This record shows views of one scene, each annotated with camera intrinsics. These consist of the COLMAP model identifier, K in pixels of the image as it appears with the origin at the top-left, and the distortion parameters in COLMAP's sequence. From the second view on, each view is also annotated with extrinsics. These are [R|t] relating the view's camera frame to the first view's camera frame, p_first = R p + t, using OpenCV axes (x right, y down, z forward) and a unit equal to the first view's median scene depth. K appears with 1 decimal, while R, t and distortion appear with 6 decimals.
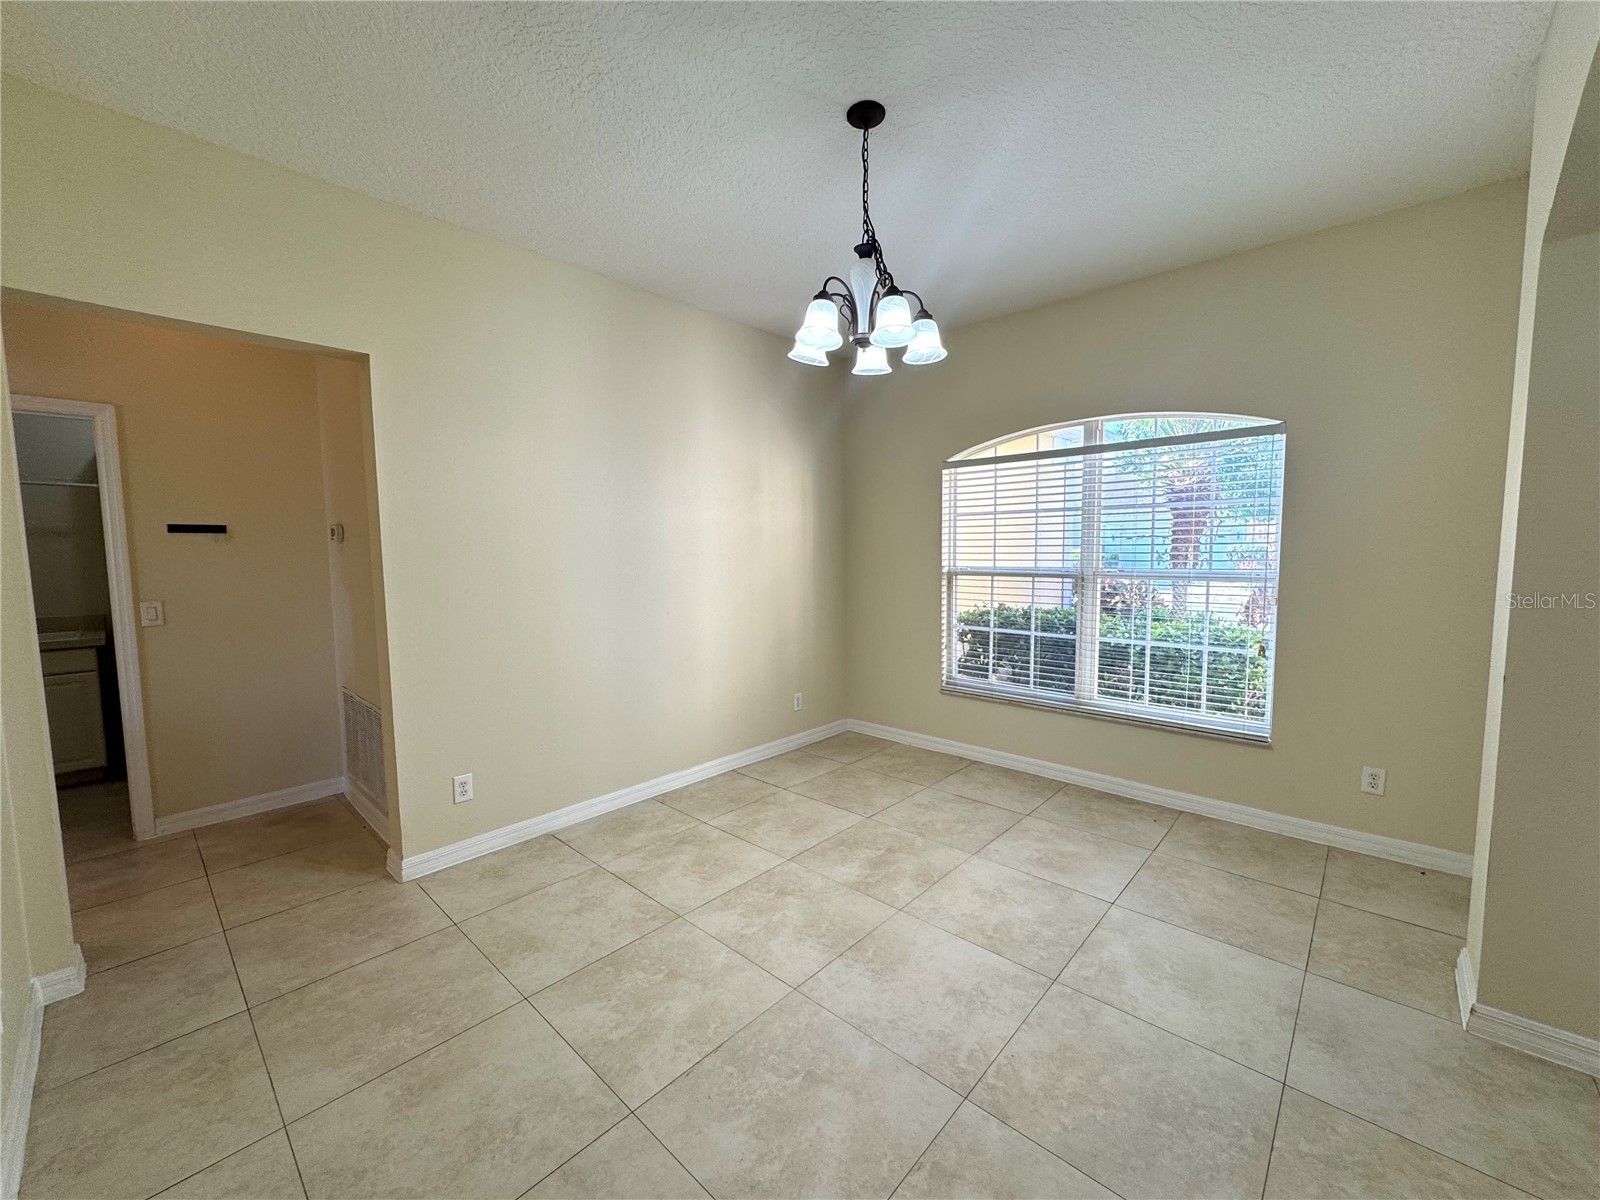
lens RADIAL K [[637.3, 0, 796.8], [0, 637.3, 597.9], [0, 0, 1]] dist [-0.002428, 0.000196]
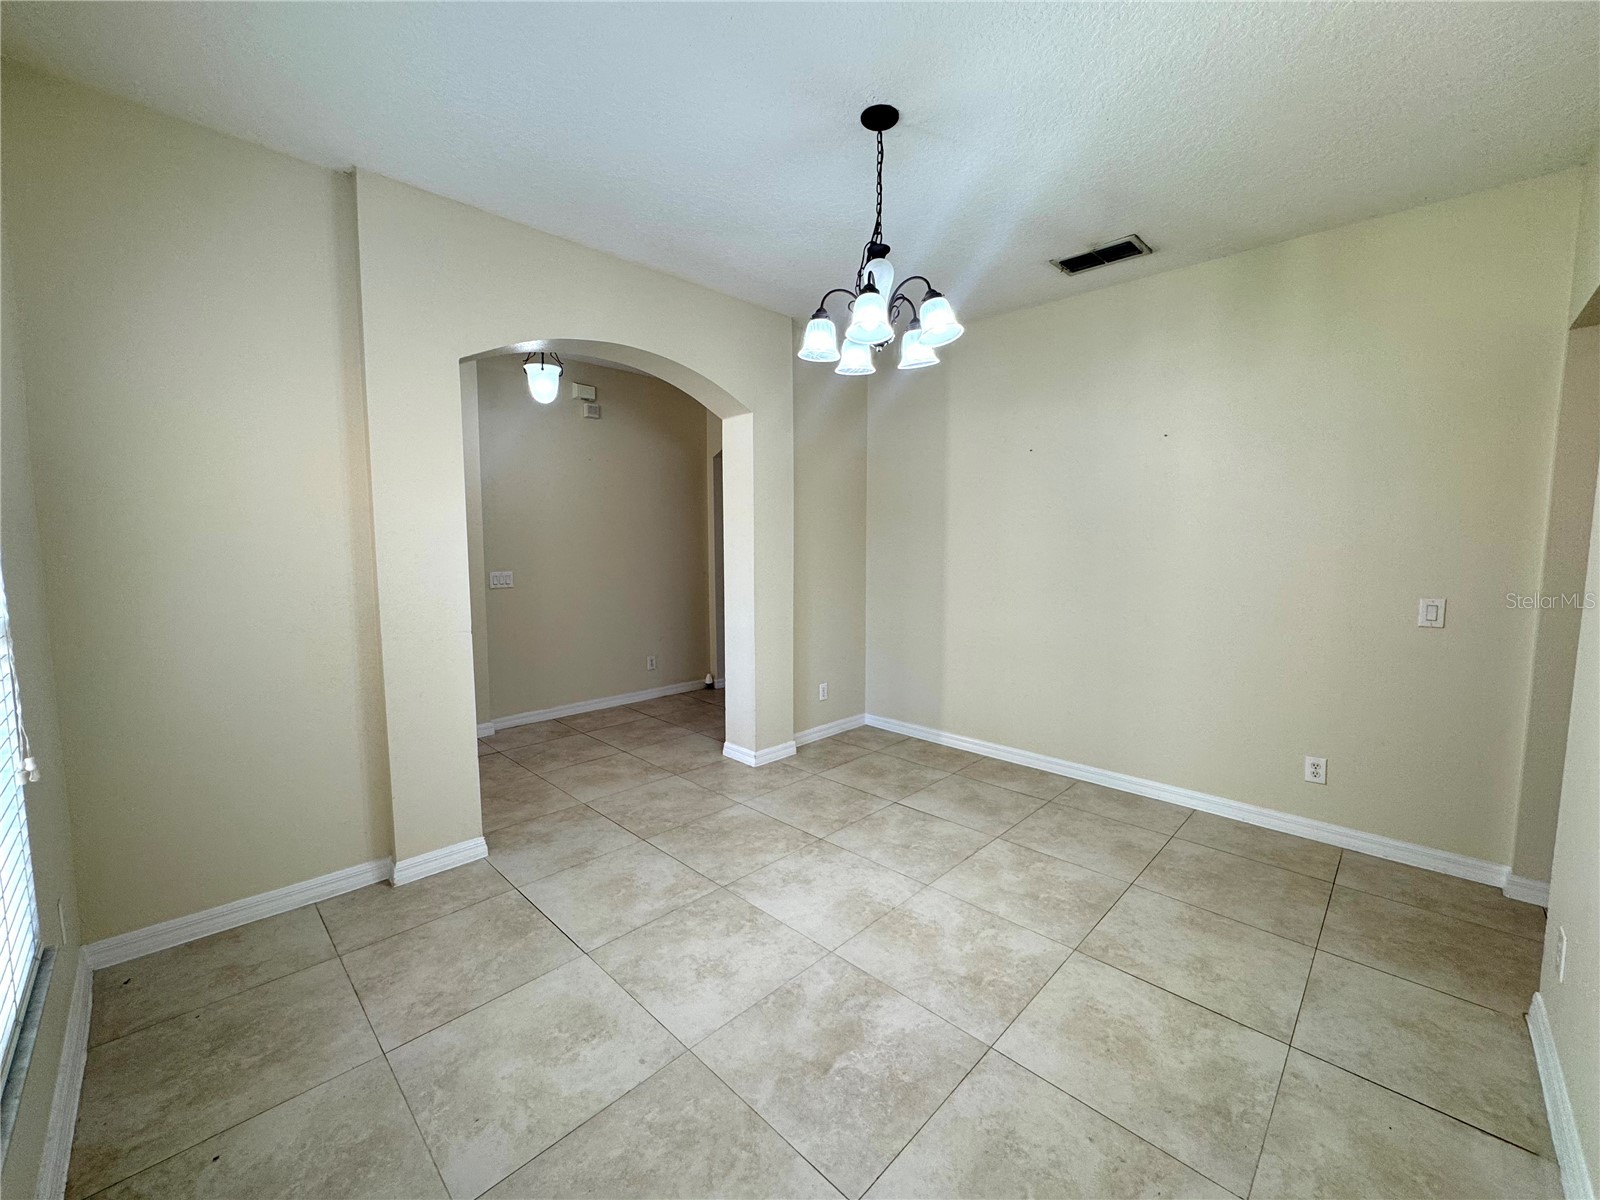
lens RADIAL K [[637.3, 0, 796.8], [0, 637.3, 597.9], [0, 0, 1]] dist [-0.002428, 0.000196]
pose [[-0.999427, 0.005262, 0.033422, 0.191850], [0.010740, 0.986082, 0.165910, -0.156804], [-0.032084, 0.166174, -0.985574, 1.937241]]
